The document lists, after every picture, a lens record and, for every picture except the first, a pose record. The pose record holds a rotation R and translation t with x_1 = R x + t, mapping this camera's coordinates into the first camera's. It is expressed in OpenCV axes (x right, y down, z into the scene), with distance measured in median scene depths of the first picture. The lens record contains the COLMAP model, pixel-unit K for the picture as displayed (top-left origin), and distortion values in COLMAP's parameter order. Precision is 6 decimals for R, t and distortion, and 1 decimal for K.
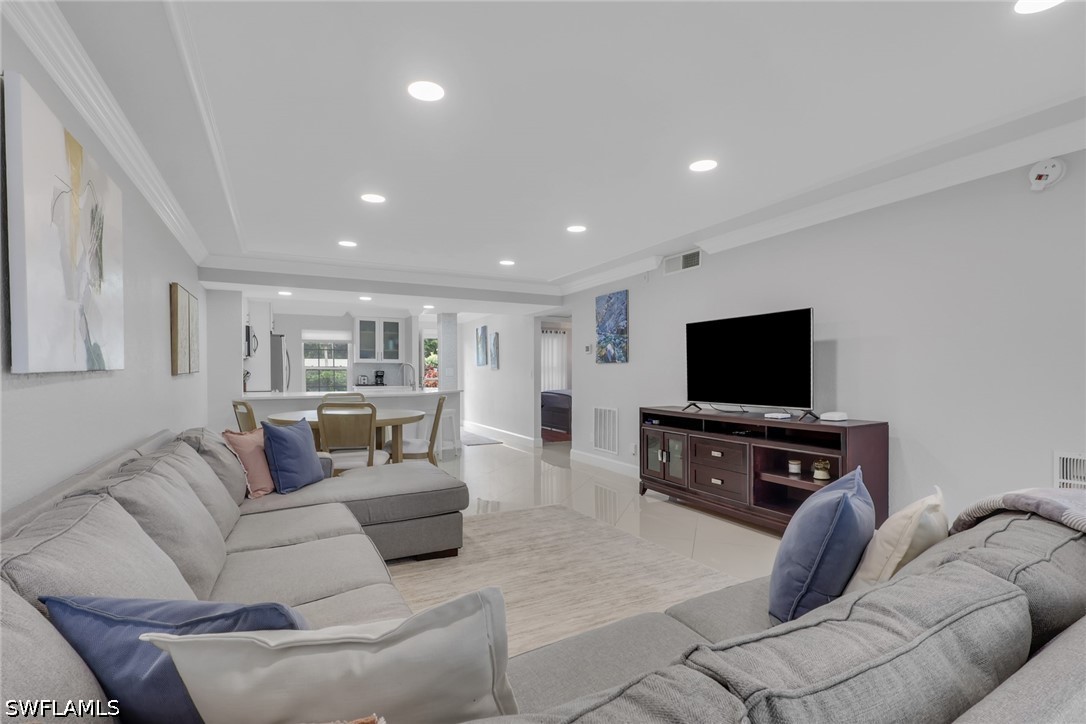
lens RADIAL K [[513.6, 0, 550.1], [0, 513.6, 375.0], [0, 0, 1]] dist [-0.000860, 0.000092]
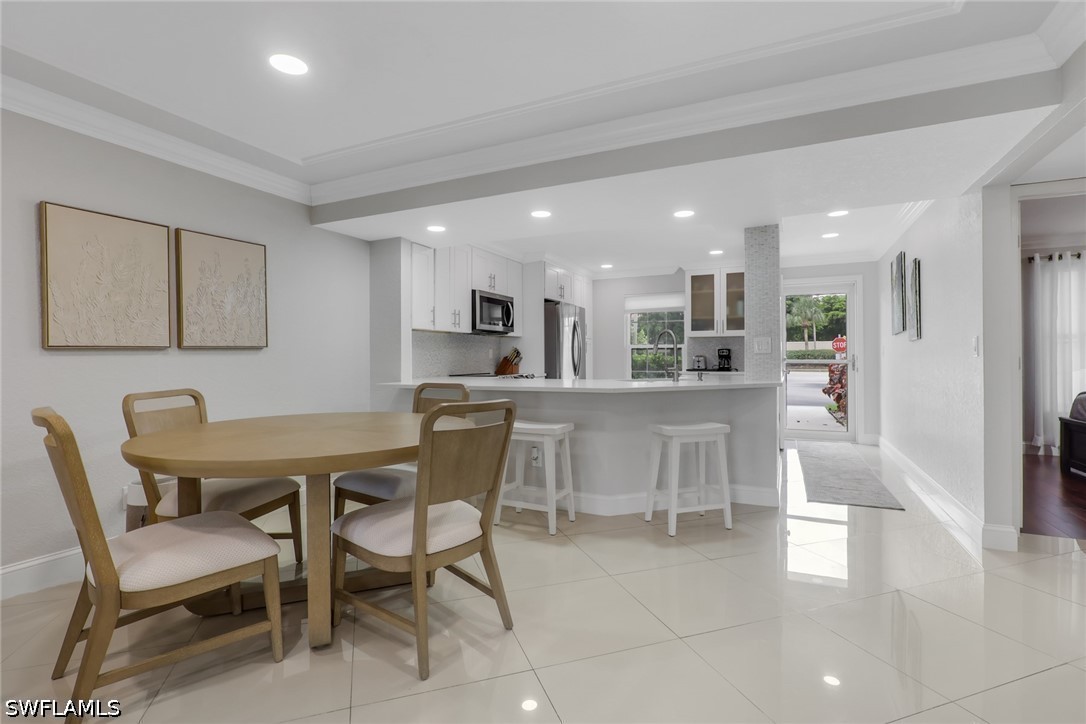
lens RADIAL K [[509.8, 0, 544.8], [0, 509.8, 357.2], [0, 0, 1]] dist [-0.000315, 0.000070]
pose [[0.601907, -0.007825, -0.798528, 0.104251], [0.003337, 0.999968, -0.007284, 0.013723], [0.798559, 0.001719, 0.601914, 0.816753]]
